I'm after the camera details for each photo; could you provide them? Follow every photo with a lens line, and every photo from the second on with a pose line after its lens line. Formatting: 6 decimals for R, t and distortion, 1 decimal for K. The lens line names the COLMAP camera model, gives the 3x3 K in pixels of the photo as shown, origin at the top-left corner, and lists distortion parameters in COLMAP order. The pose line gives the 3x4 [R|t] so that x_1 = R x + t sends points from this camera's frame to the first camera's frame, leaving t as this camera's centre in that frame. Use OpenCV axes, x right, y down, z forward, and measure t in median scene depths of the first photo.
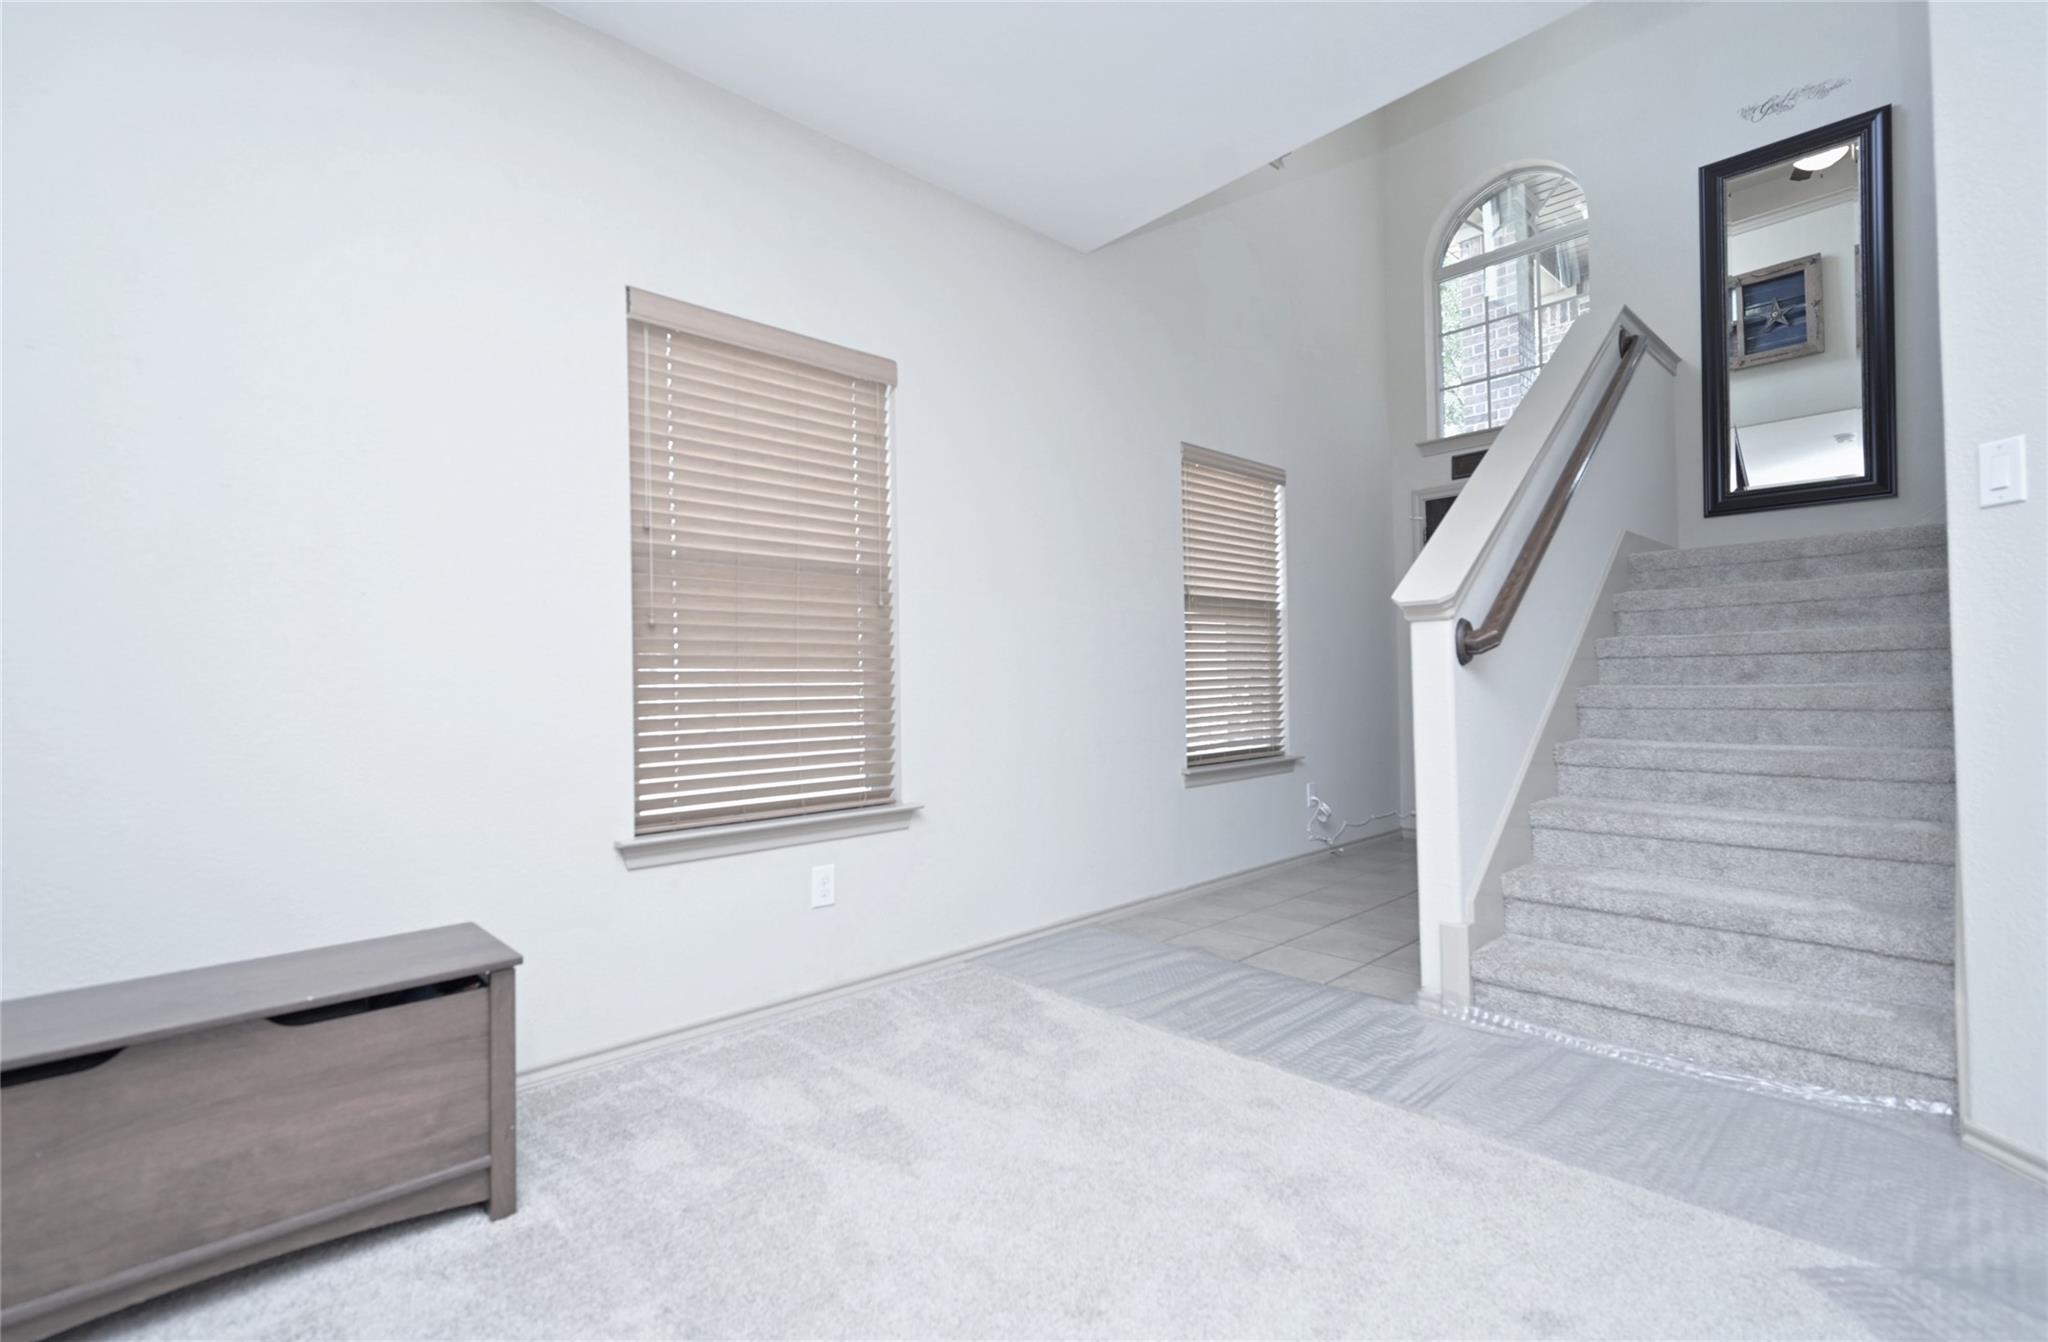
lens RADIAL K [[907.2, 0, 1024.1], [0, 907.2, 672.1], [0, 0, 1]] dist [-0.003365, -0.000529]
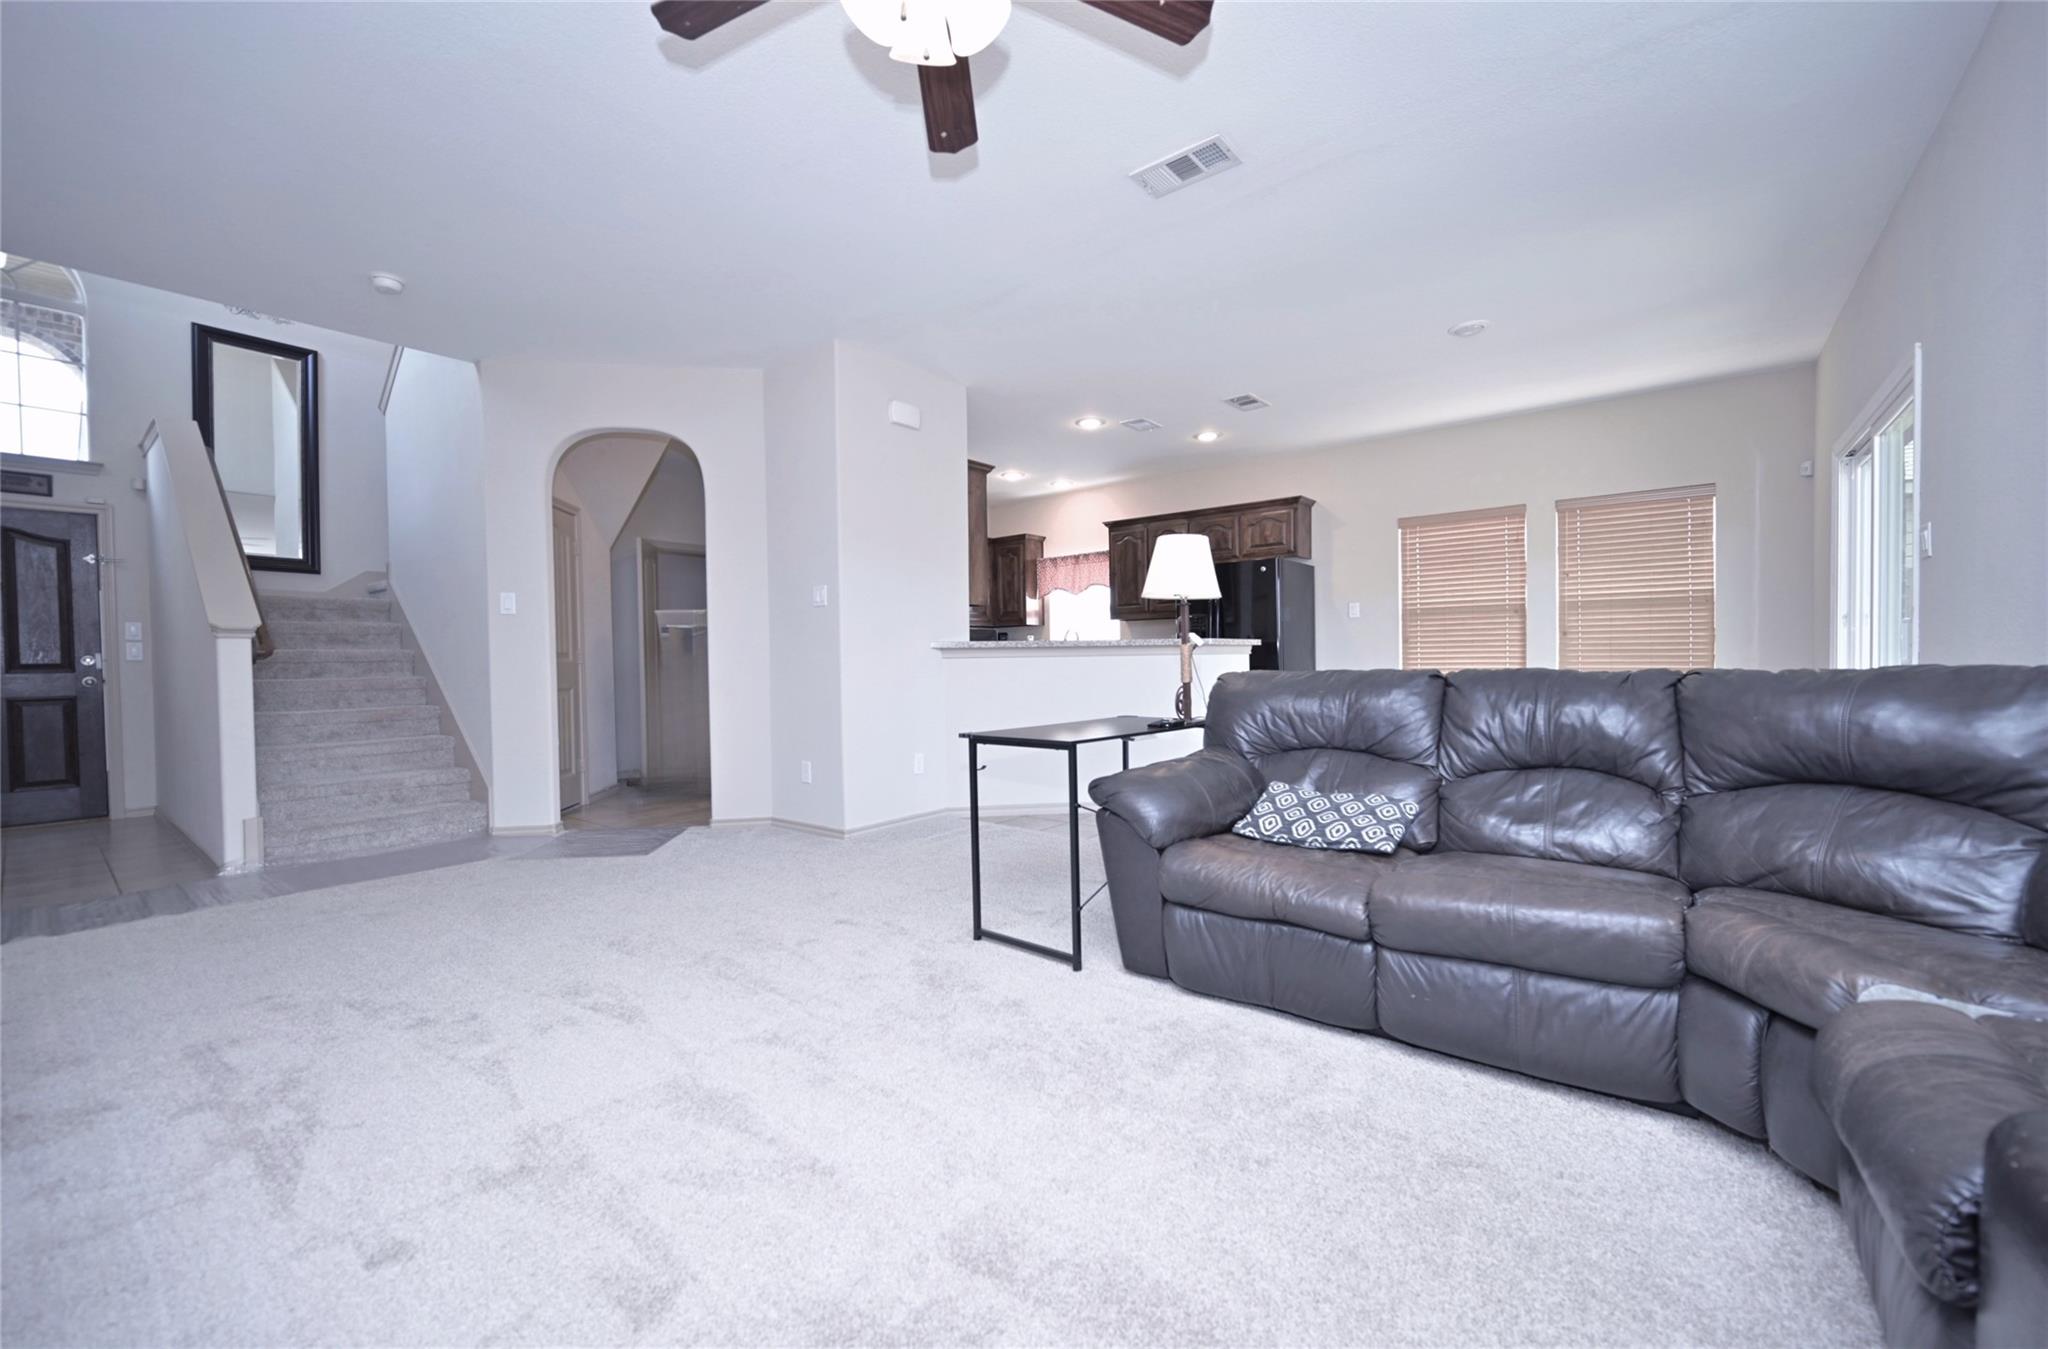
lens RADIAL K [[821.7, 0, 1016.7], [0, 821.7, 669.0], [0, 0, 1]] dist [0.002819, 0.000318]
pose [[-0.131641, 0.010485, 0.991242, -1.116814], [0.002028, 0.999945, -0.010307, 0.015451], [-0.991295, 0.000653, -0.131655, -0.194431]]
